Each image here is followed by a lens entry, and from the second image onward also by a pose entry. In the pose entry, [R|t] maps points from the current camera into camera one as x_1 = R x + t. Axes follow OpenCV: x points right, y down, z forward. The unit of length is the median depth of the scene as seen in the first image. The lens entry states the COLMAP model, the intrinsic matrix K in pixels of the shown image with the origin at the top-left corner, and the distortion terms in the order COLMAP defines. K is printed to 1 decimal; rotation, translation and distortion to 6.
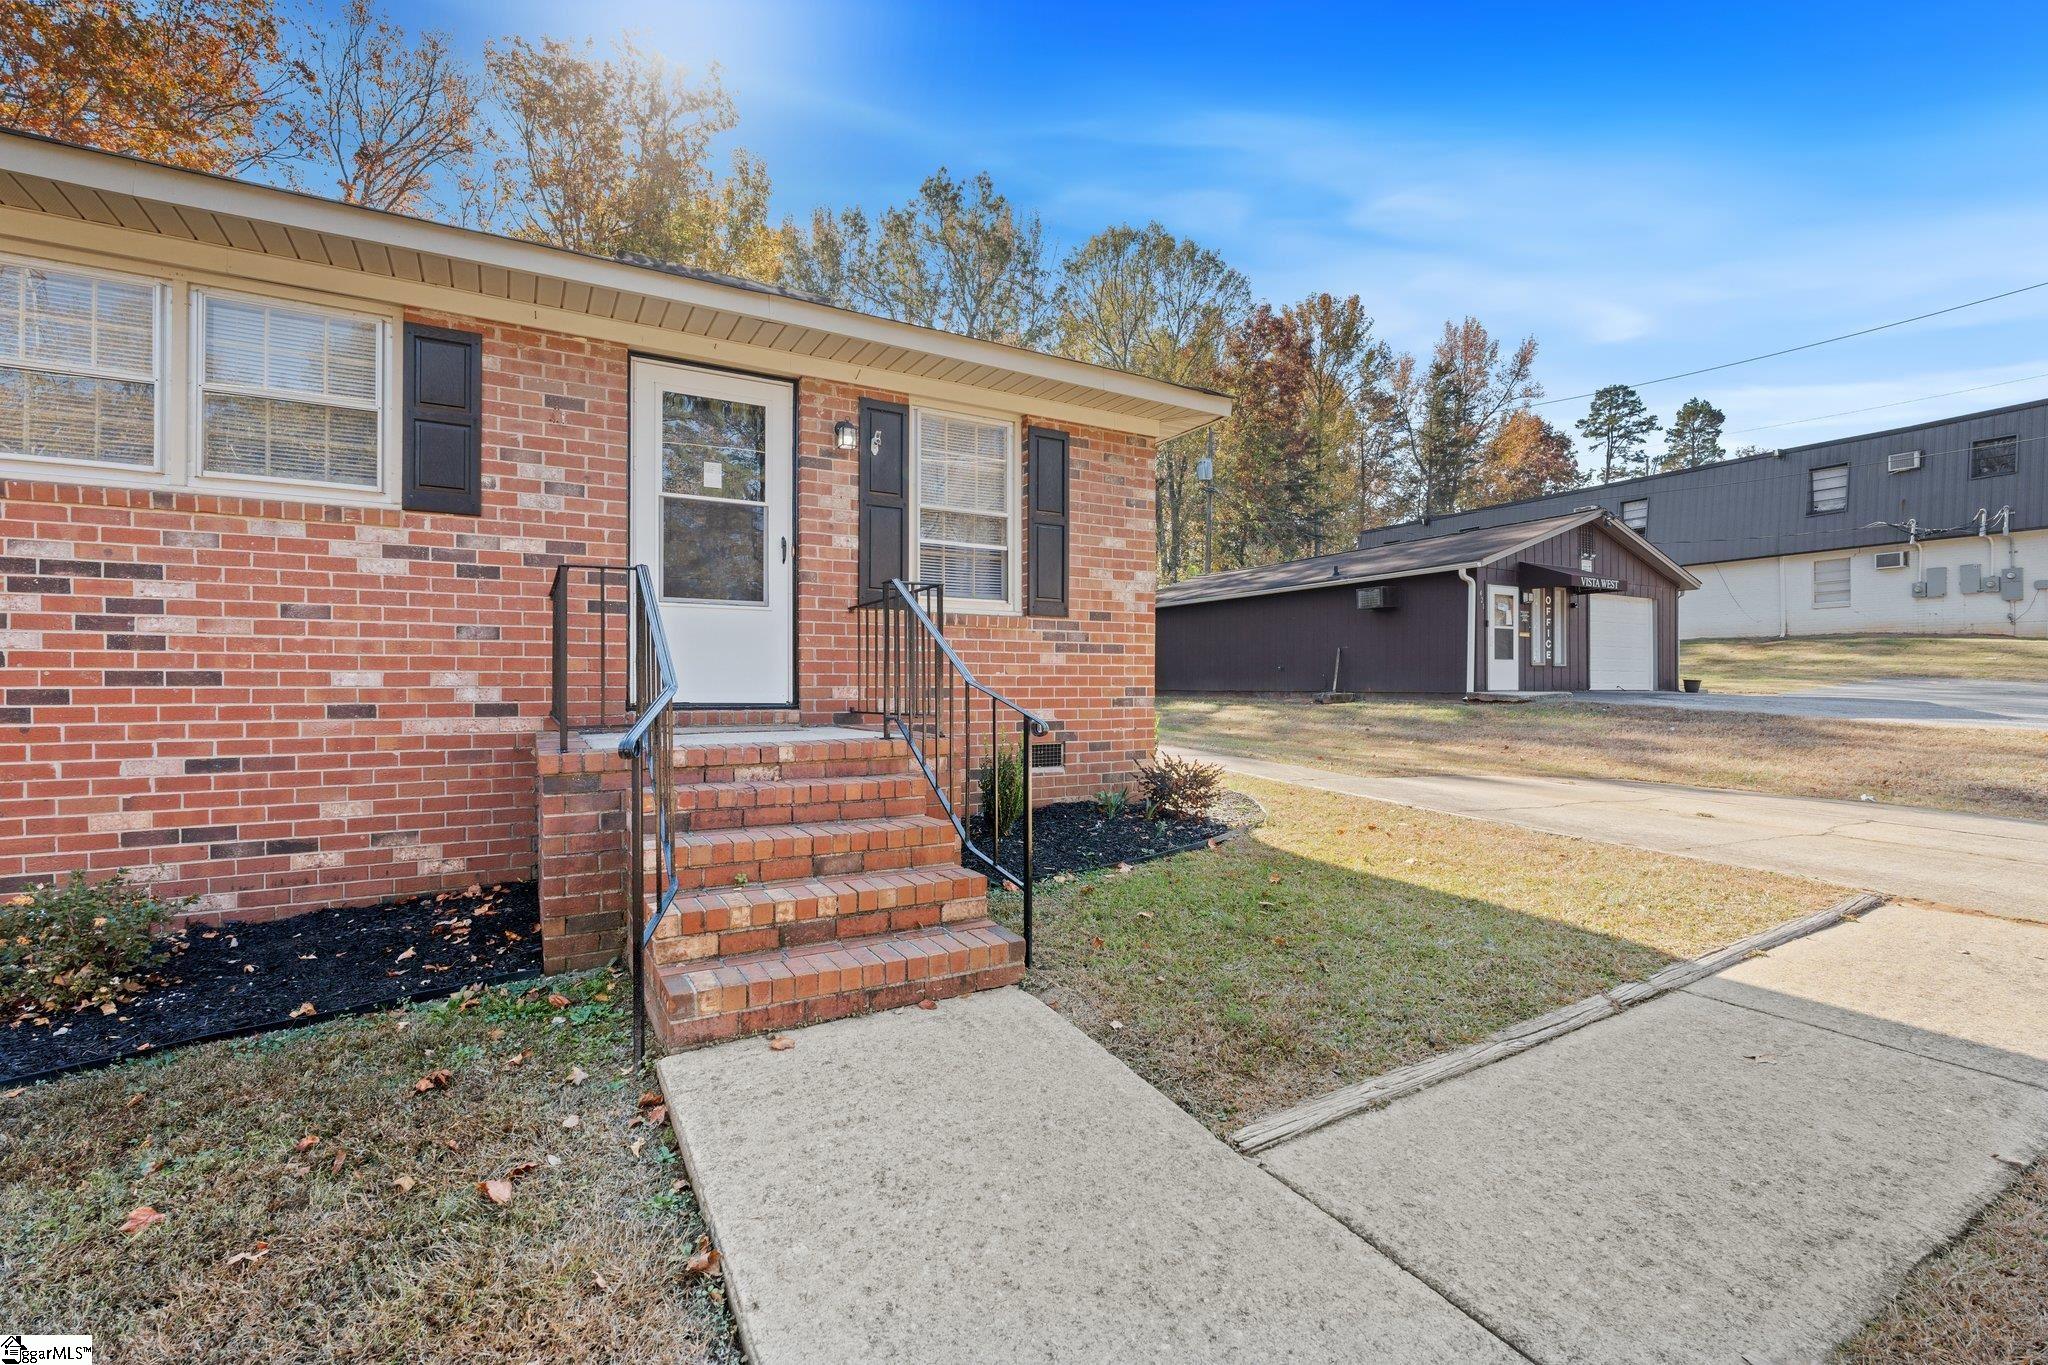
lens RADIAL K [[890.8, 0, 1024.0], [0, 890.8, 682.5], [0, 0, 1]] dist [-0.003272, -0.000149]
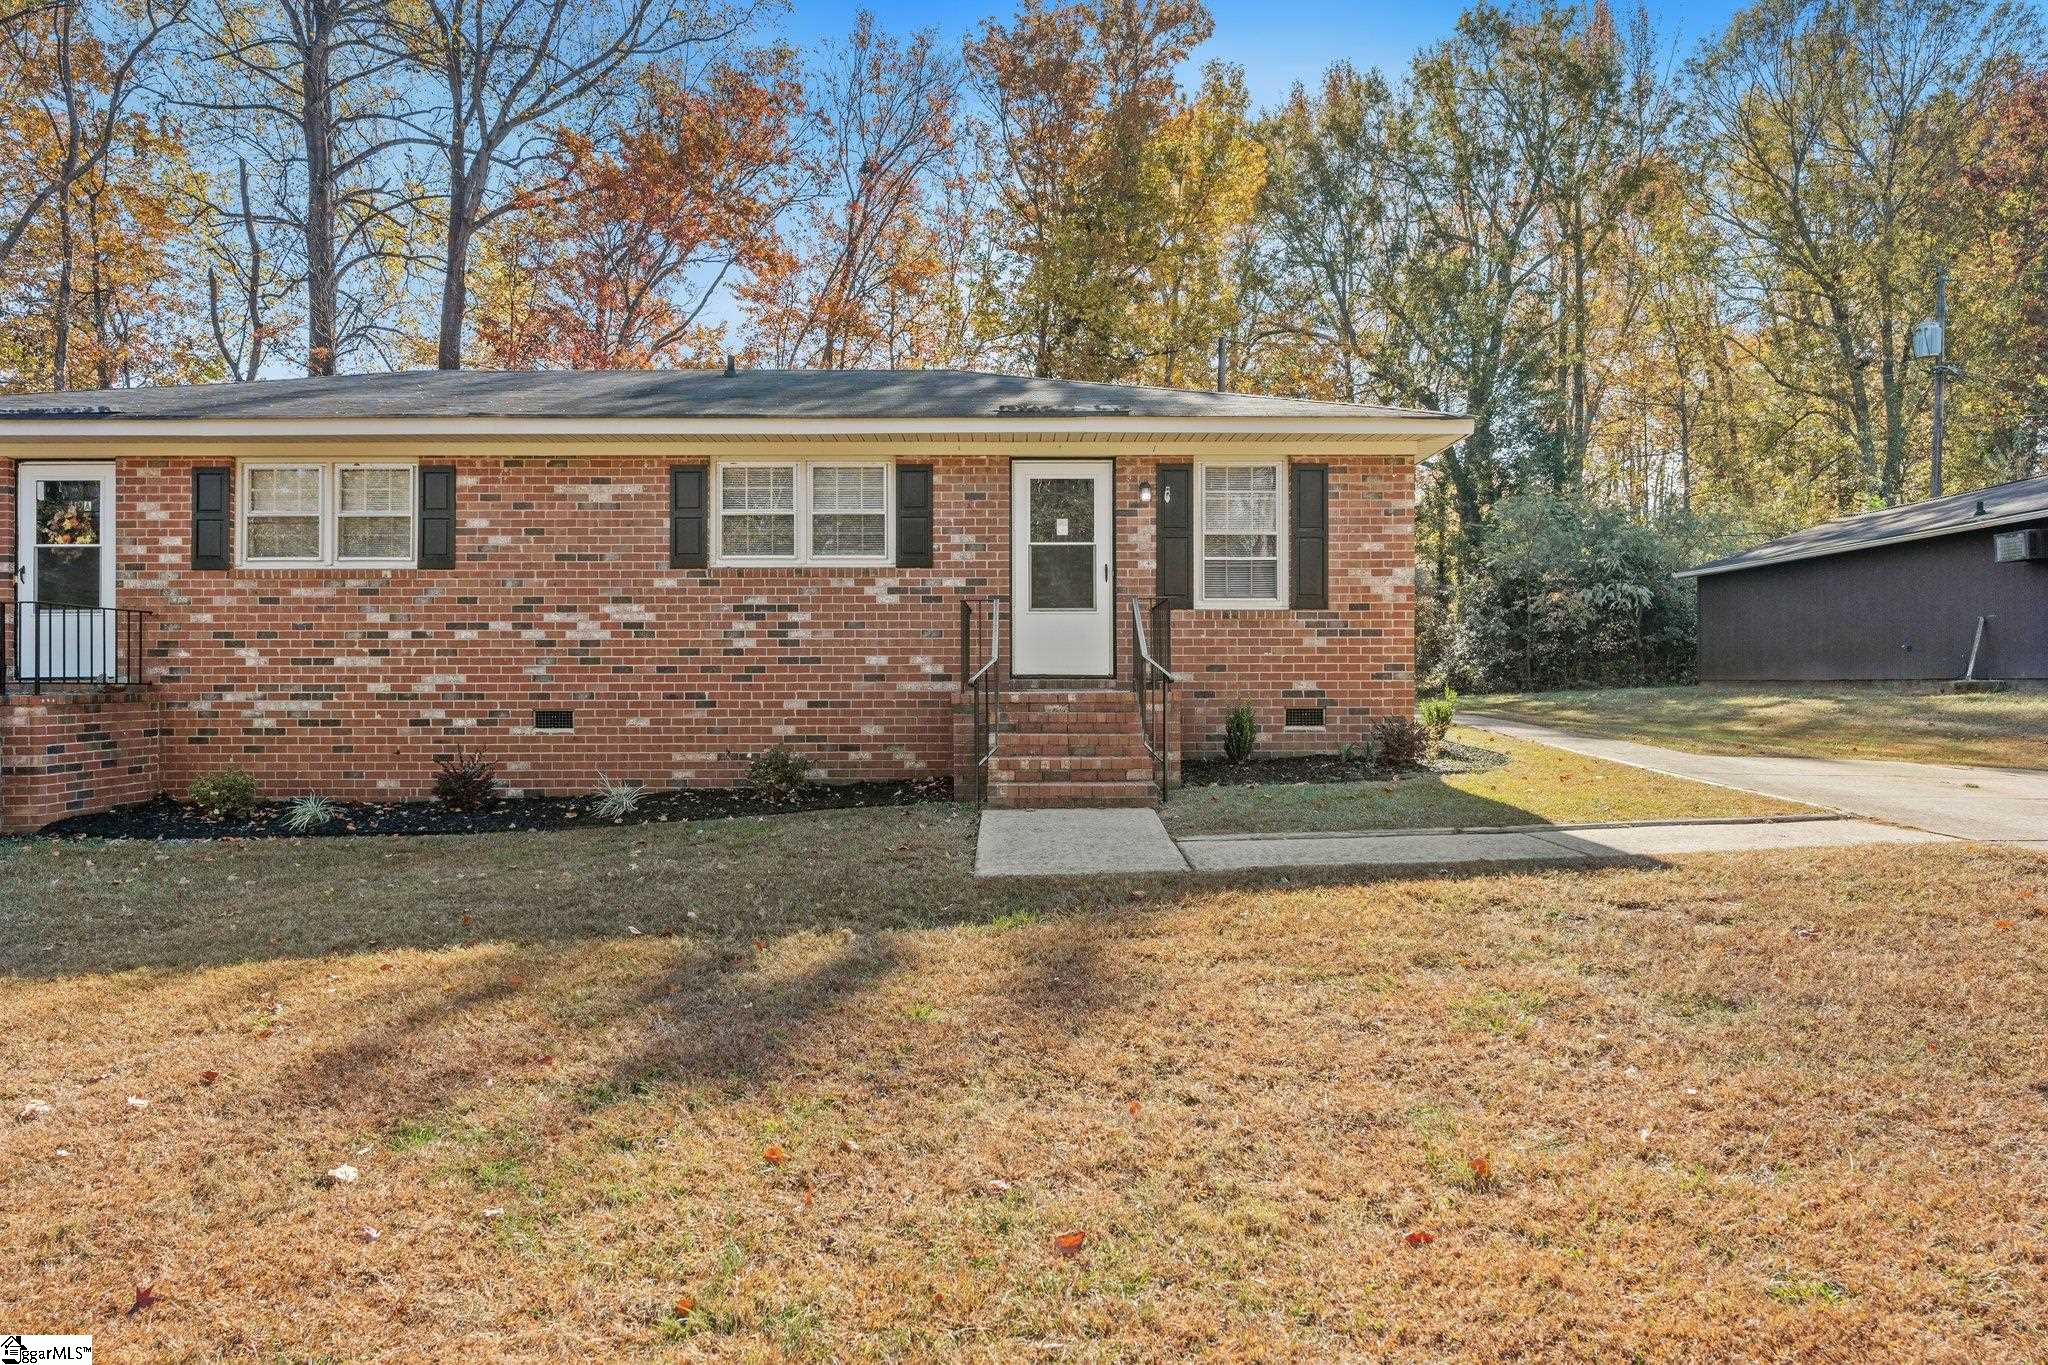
lens RADIAL K [[1313.1, 0, 1024.0], [0, 1313.1, 682.5], [0, 0, 1]] dist [0.001251, 0.001003]
pose [[0.869395, -0.004234, -0.494099, 0.766758], [0.004314, 0.999990, -0.000978, 0.040753], [0.494098, -0.001281, 0.869405, -1.082777]]
